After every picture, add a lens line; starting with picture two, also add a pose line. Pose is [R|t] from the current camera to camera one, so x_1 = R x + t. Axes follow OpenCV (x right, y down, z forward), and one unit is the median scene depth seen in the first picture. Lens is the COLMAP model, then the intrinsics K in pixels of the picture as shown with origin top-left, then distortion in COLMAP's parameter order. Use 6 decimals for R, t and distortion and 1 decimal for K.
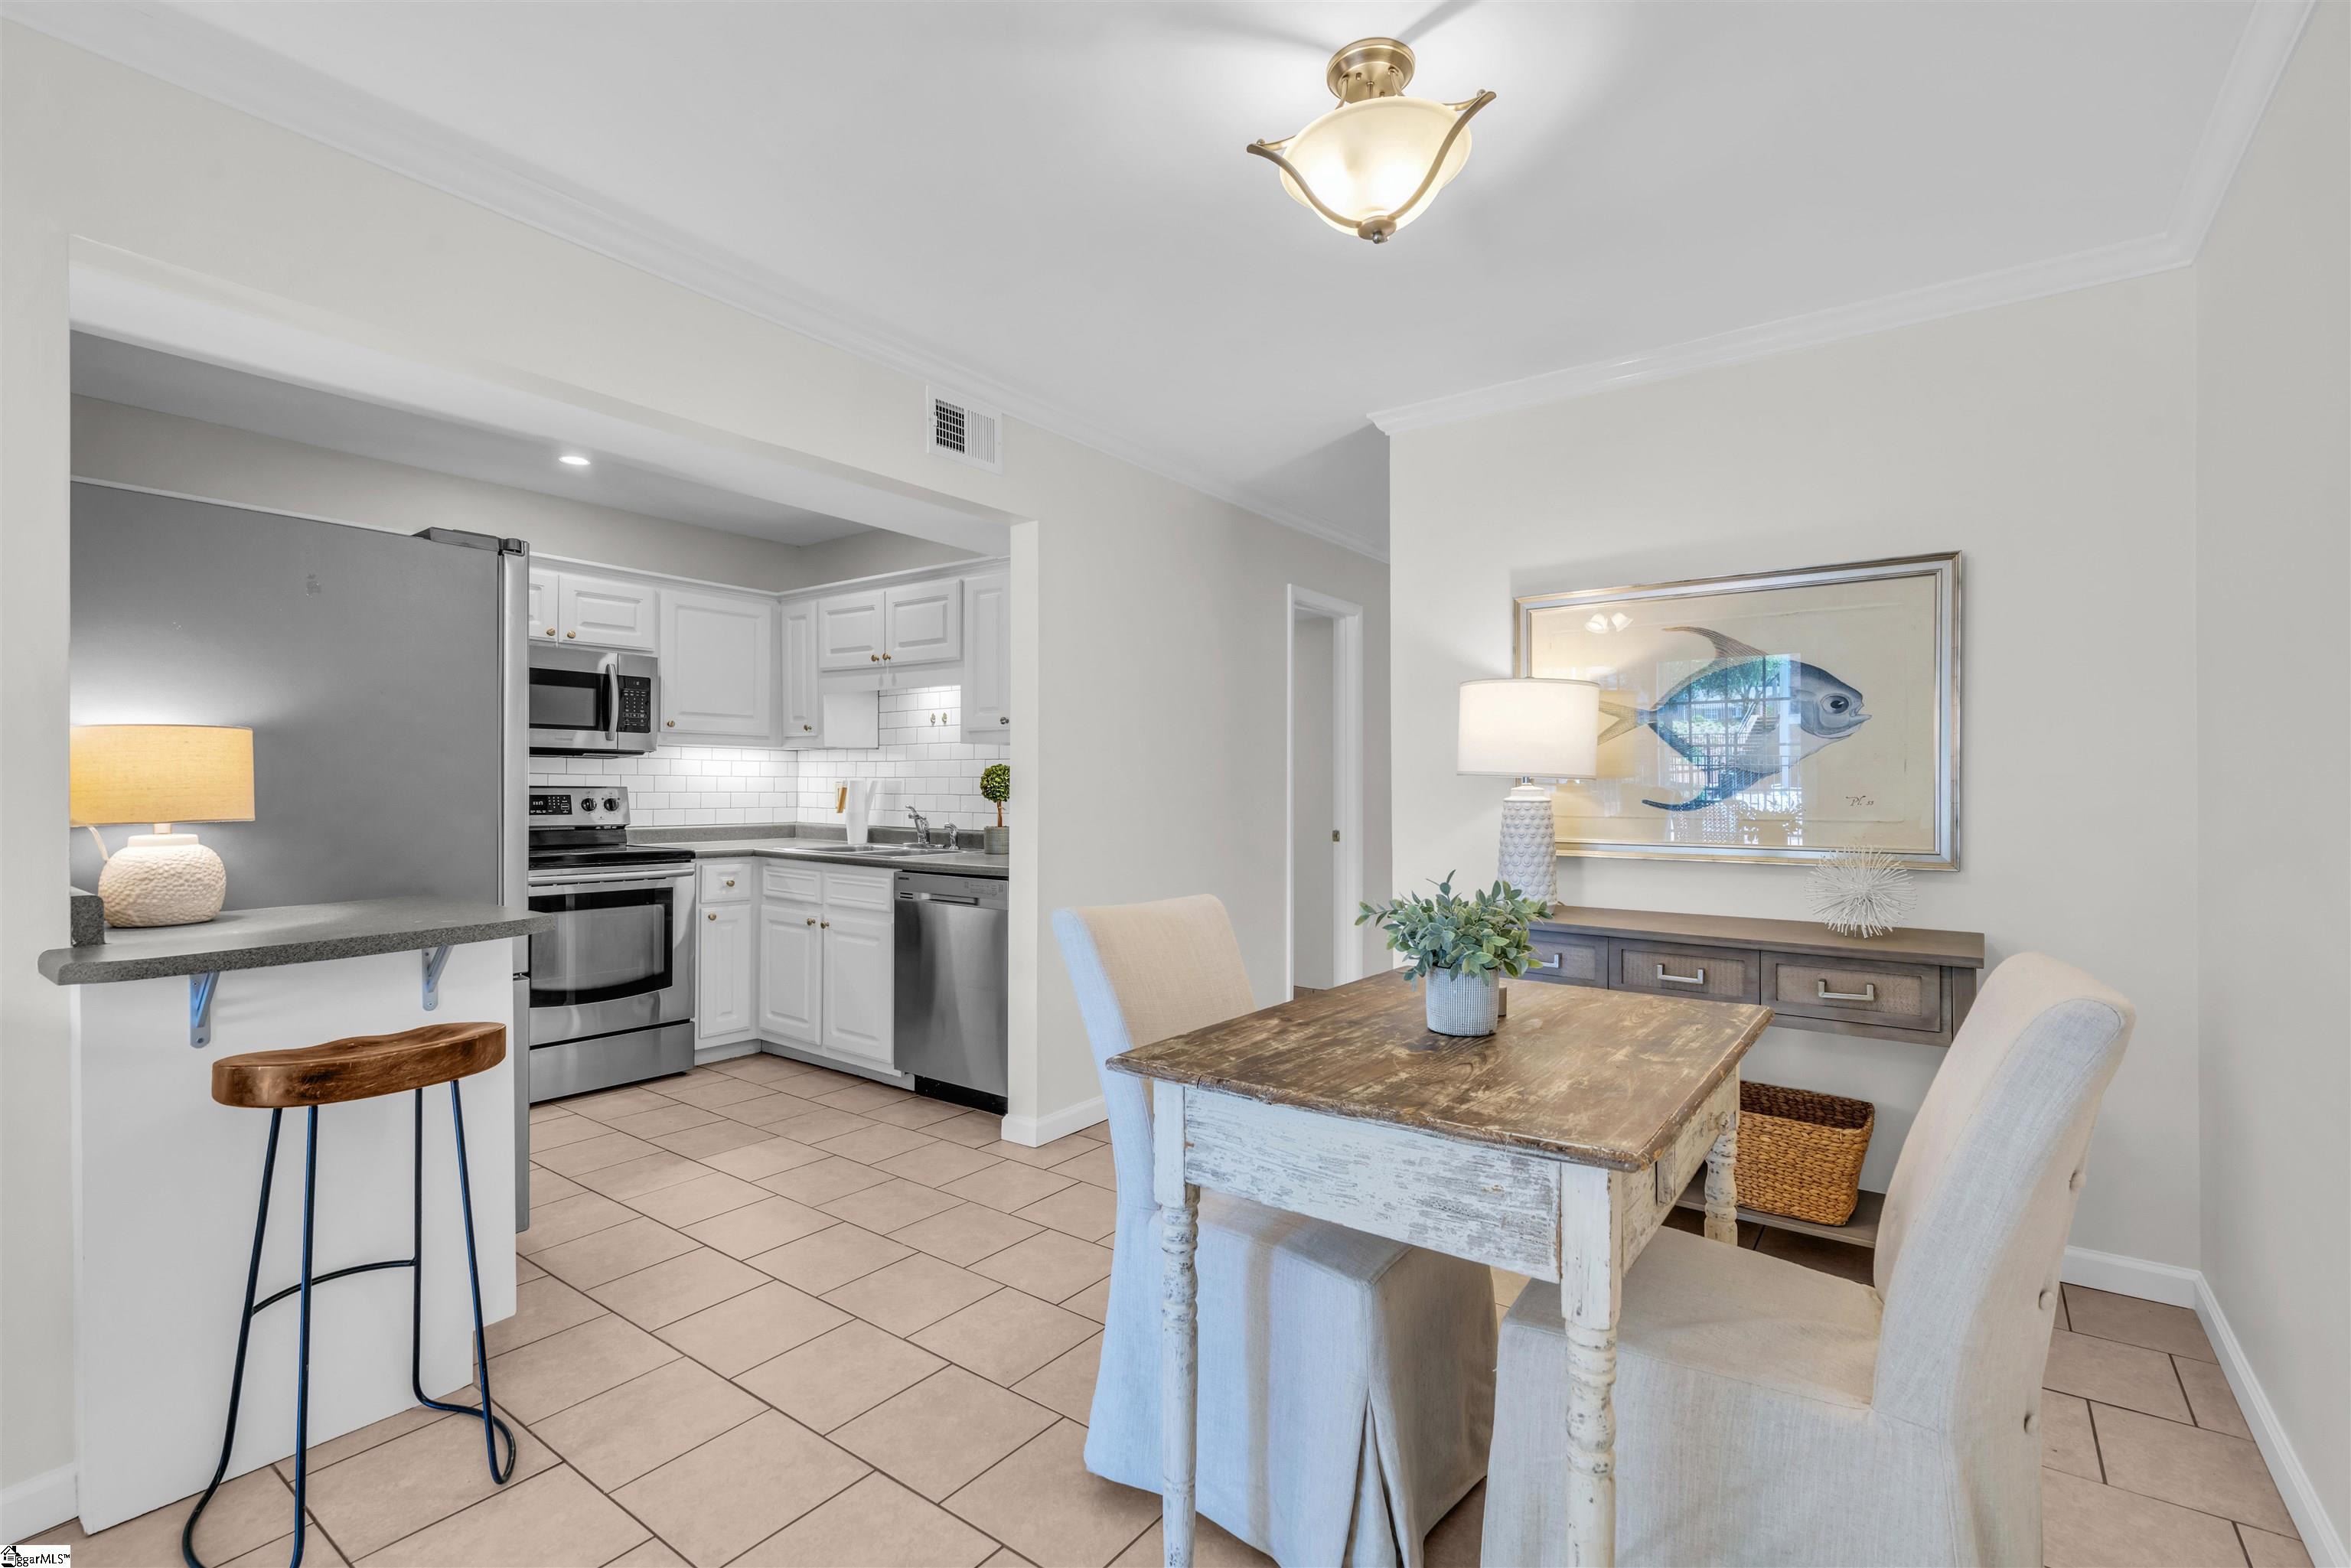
lens RADIAL K [[1063.8, 0, 1175.5], [0, 1063.8, 784.0], [0, 0, 1]] dist [-0.005731, 0.000194]
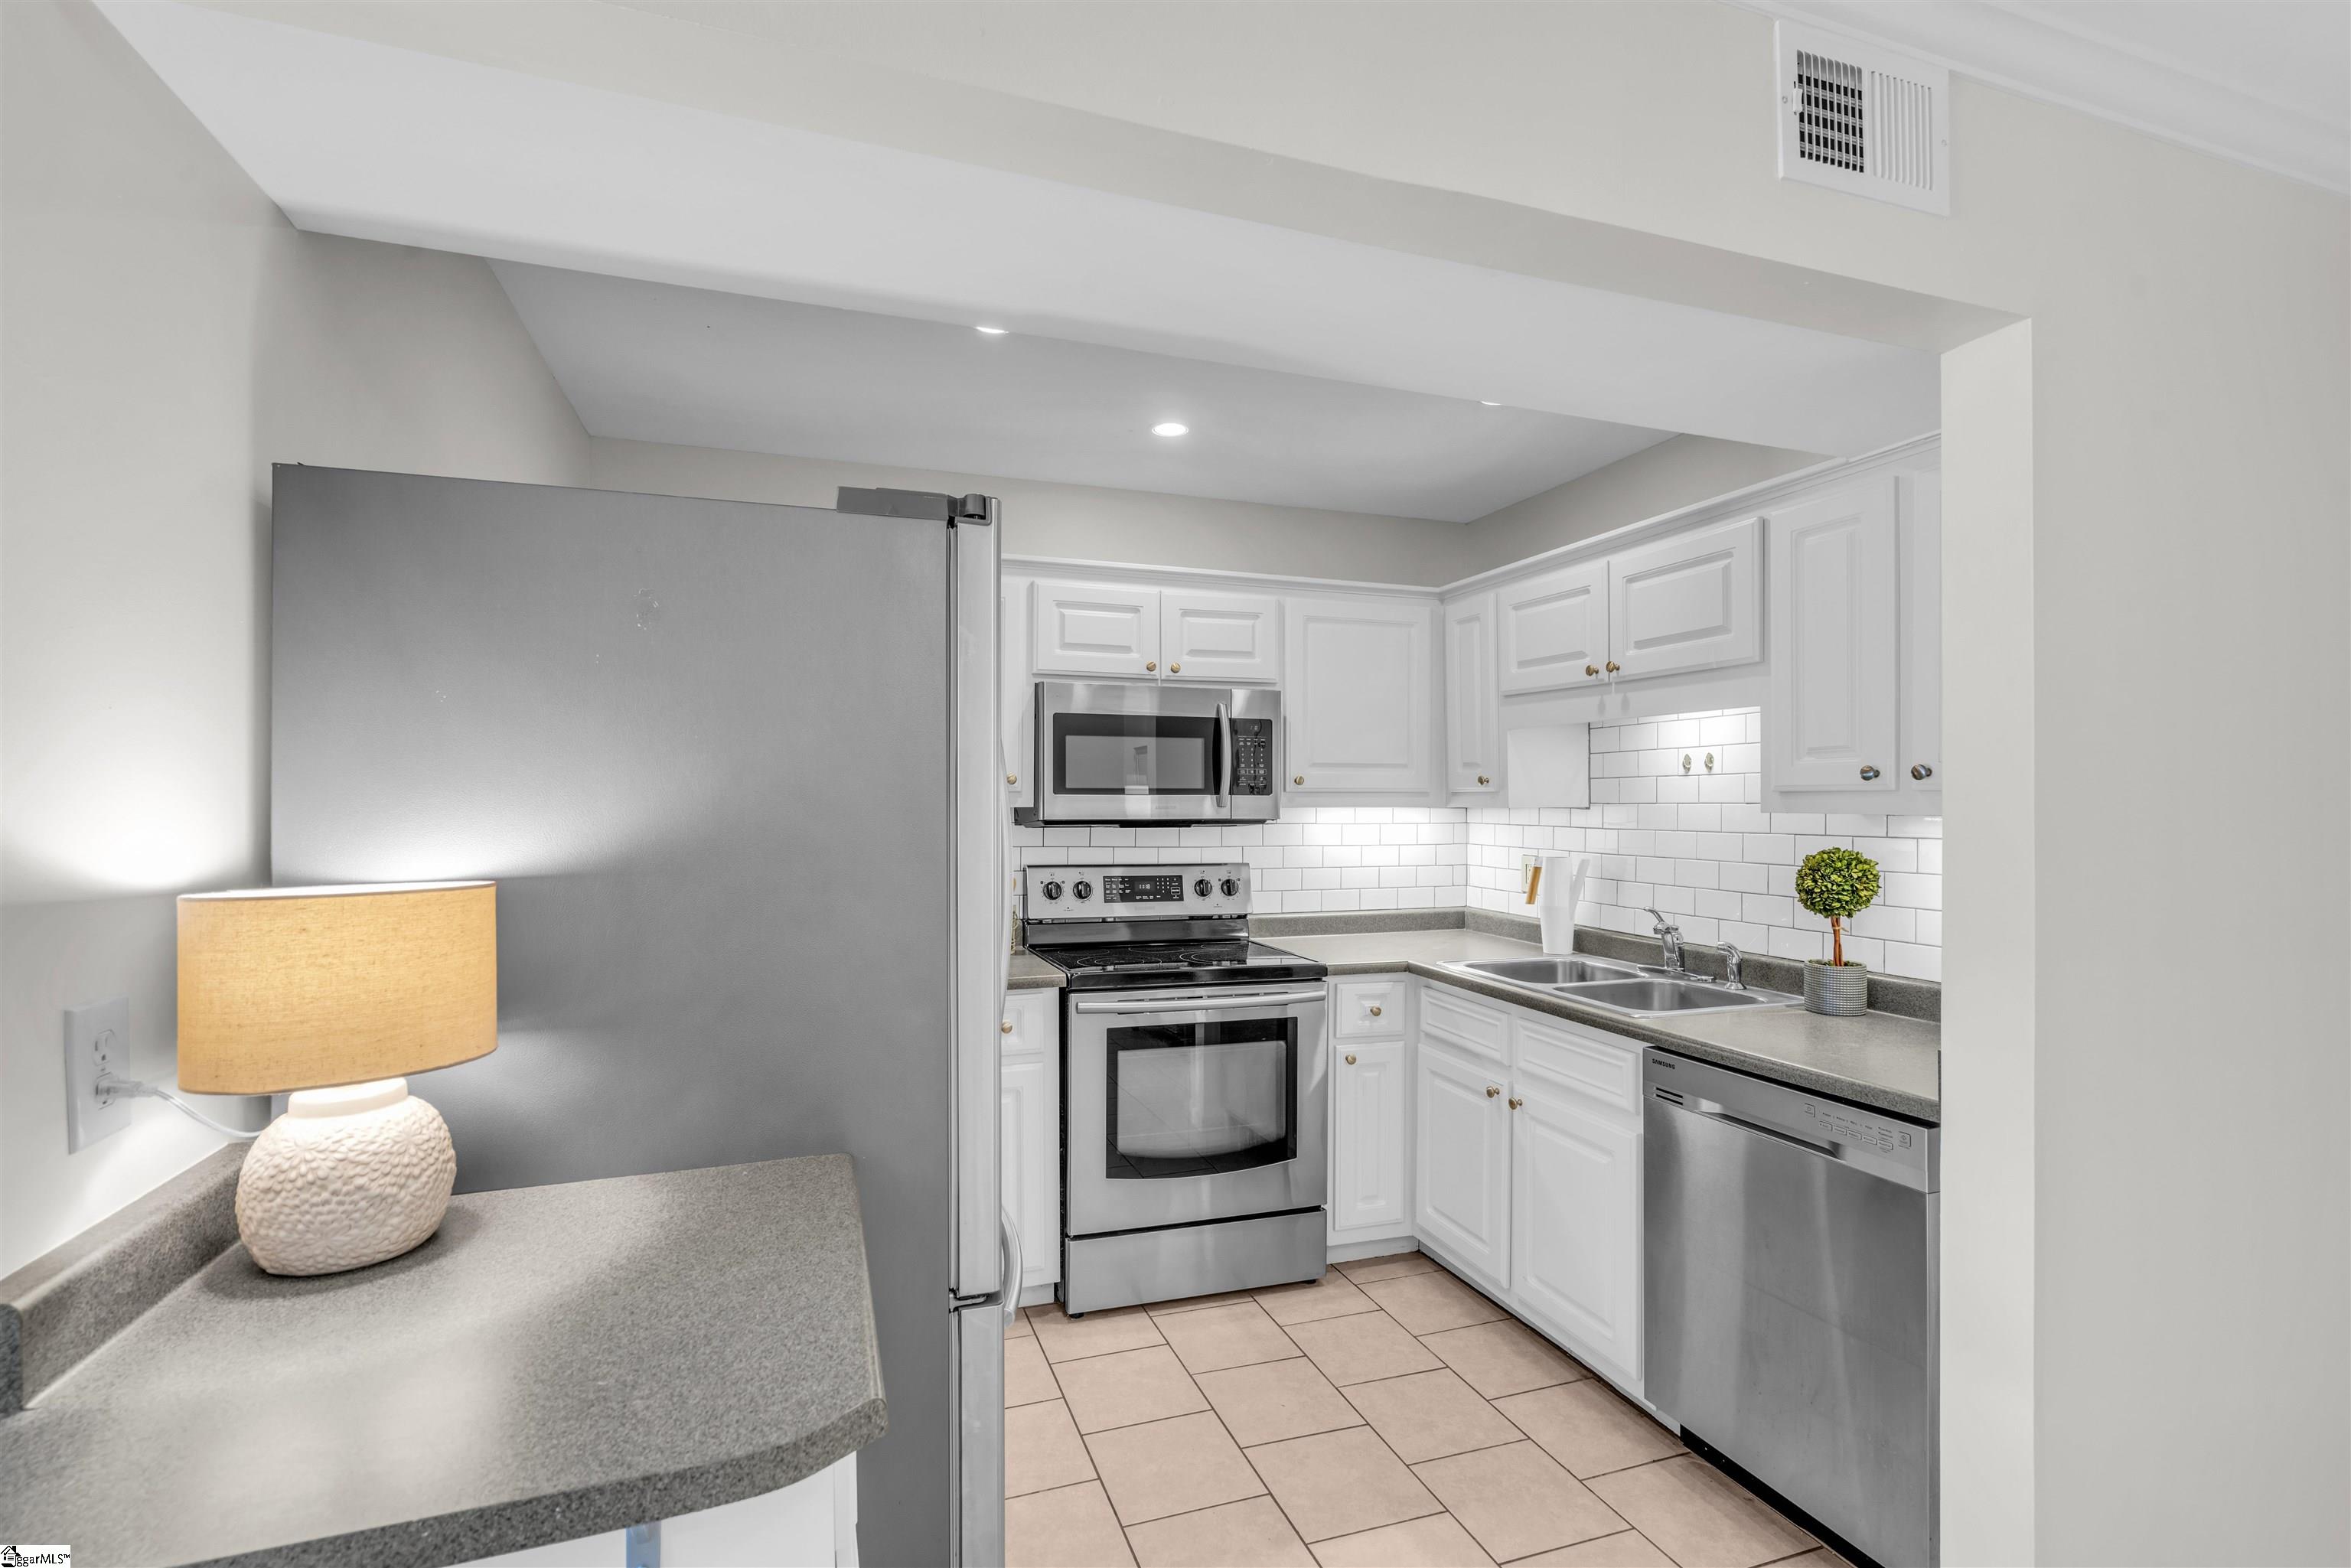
lens RADIAL K [[1075.4, 0, 1170.7], [0, 1075.4, 795.1], [0, 0, 1]] dist [-0.002948, -0.000060]
pose [[0.824361, -0.006630, -0.566025, -0.133394], [0.002715, 0.999966, -0.007760, -0.042160], [0.566058, 0.004860, 0.824351, 0.350842]]
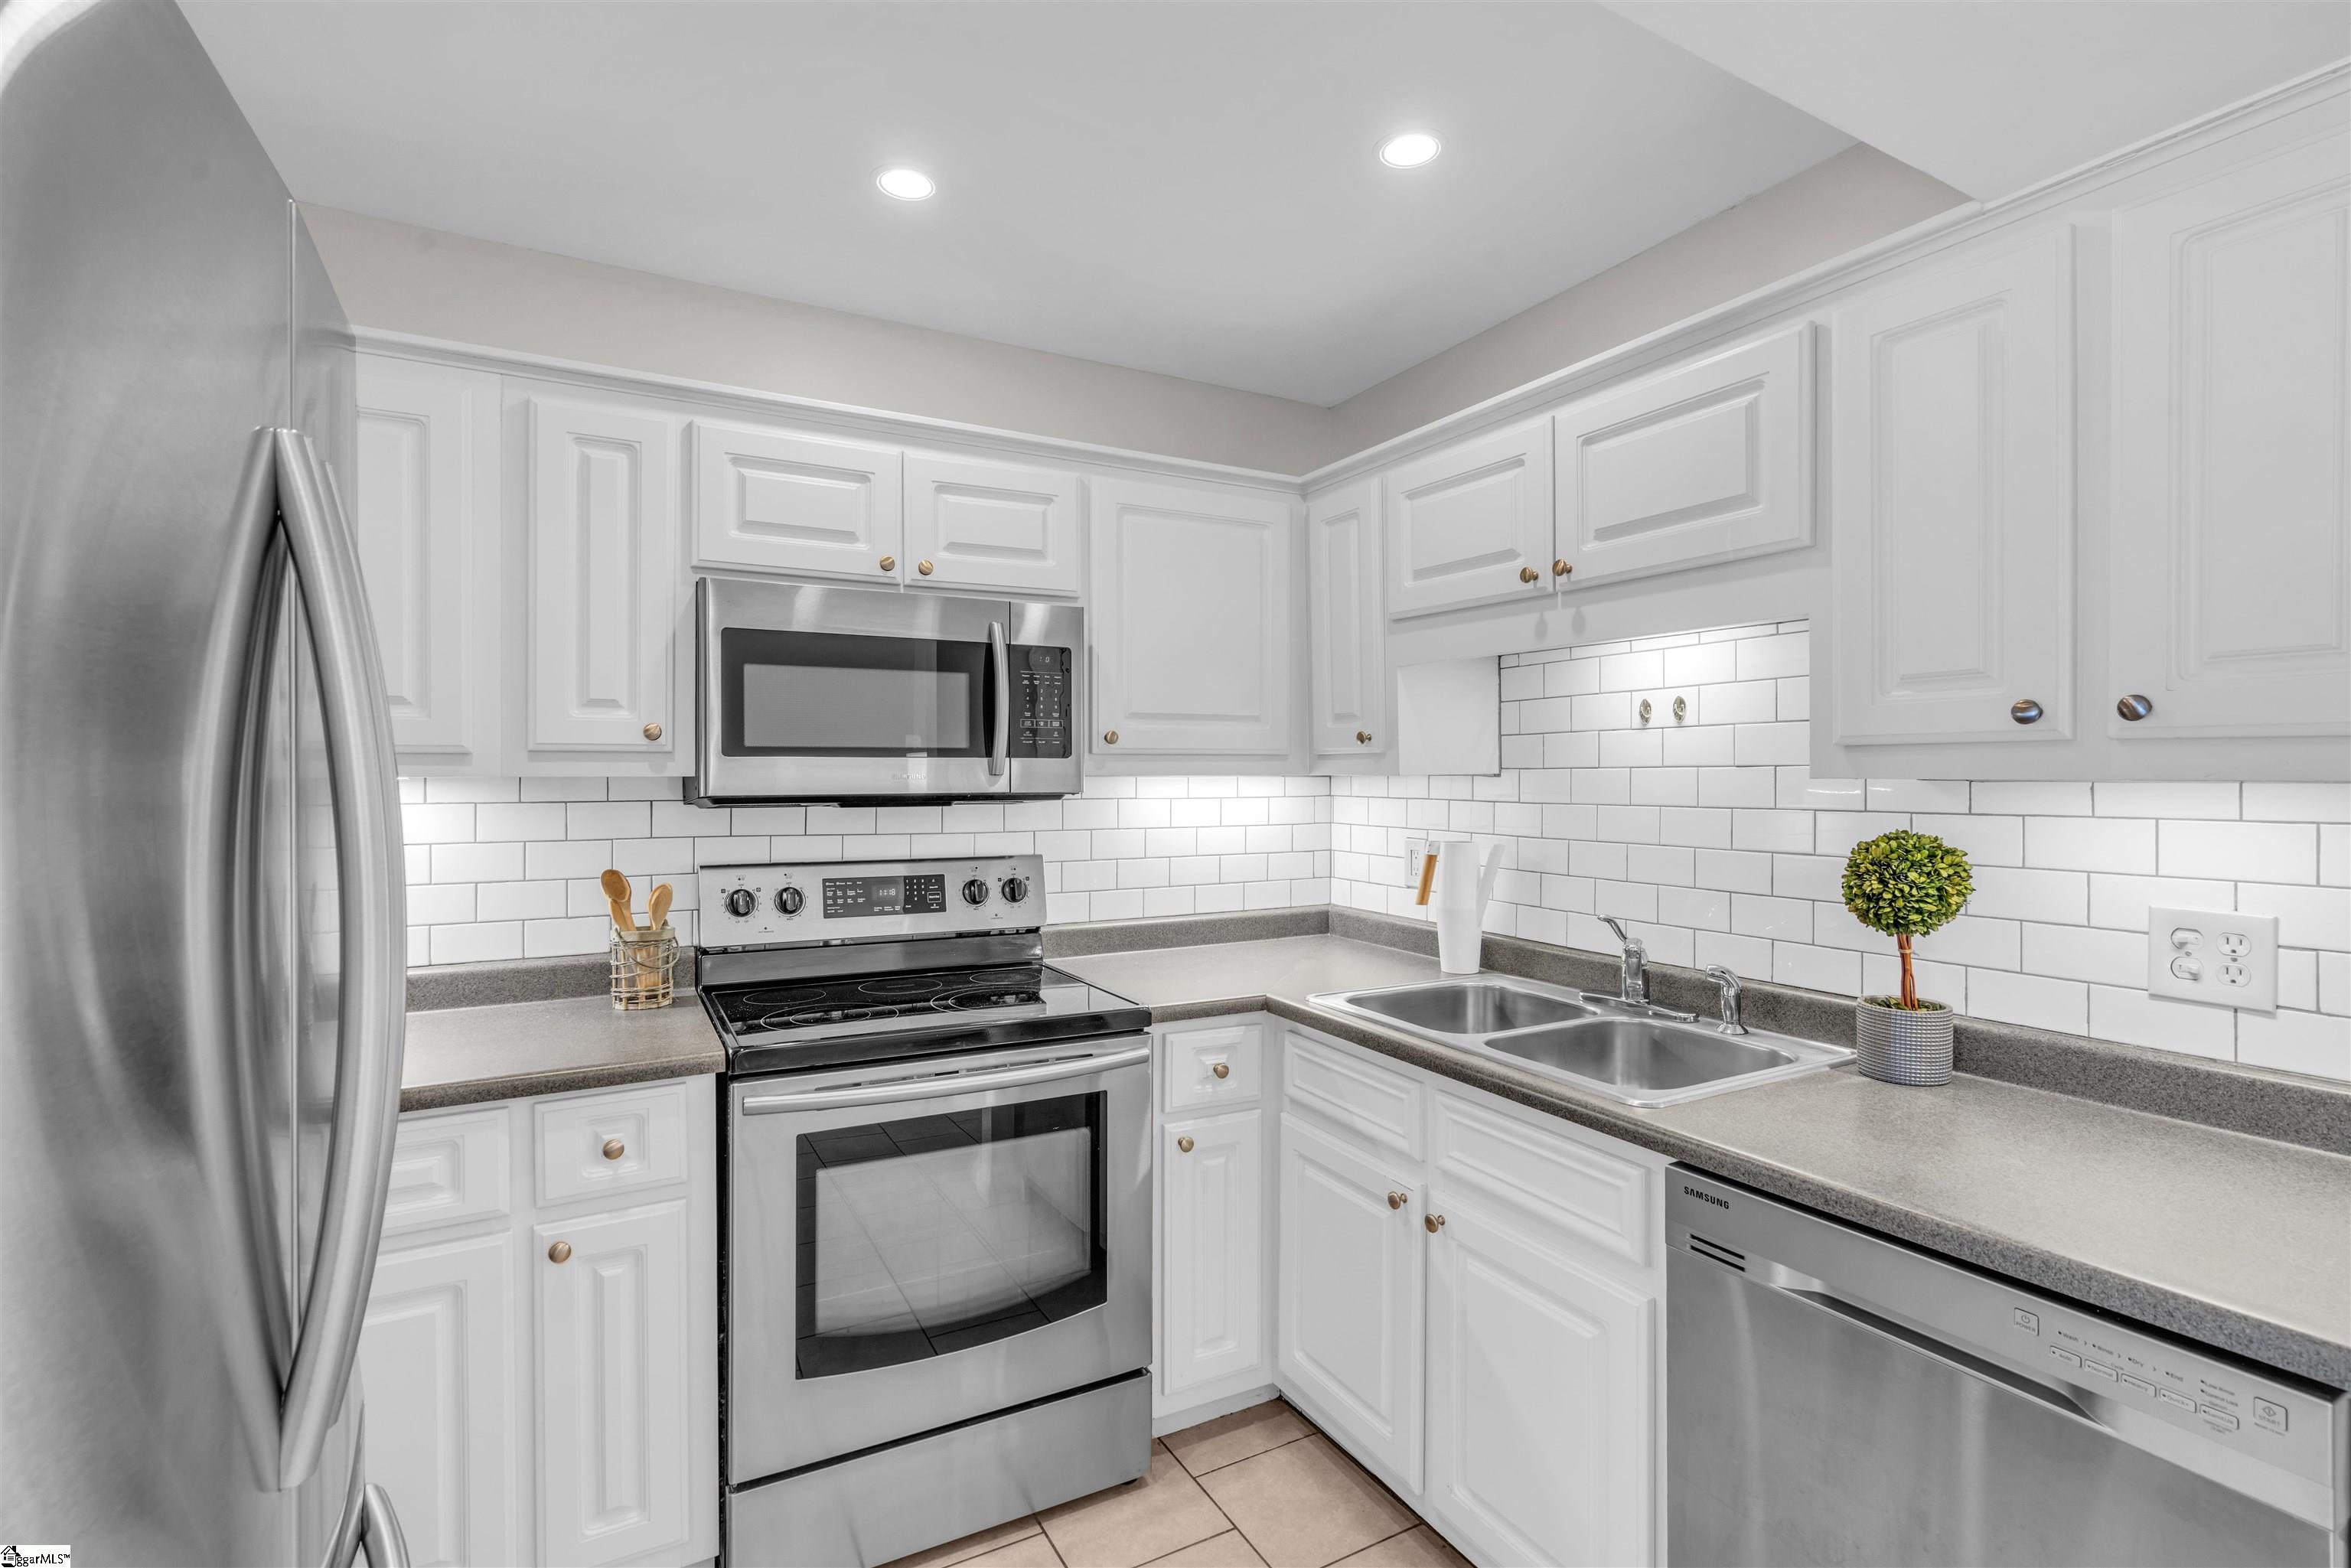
lens RADIAL K [[1083.7, 0, 1170.7], [0, 1083.7, 765.8], [0, 0, 1]] dist [-0.005488, 0.000488]
pose [[0.904668, -0.009728, -0.426006, -0.233116], [0.006814, 0.999942, -0.008365, -0.039339], [0.426062, 0.004665, 0.904682, 0.554988]]
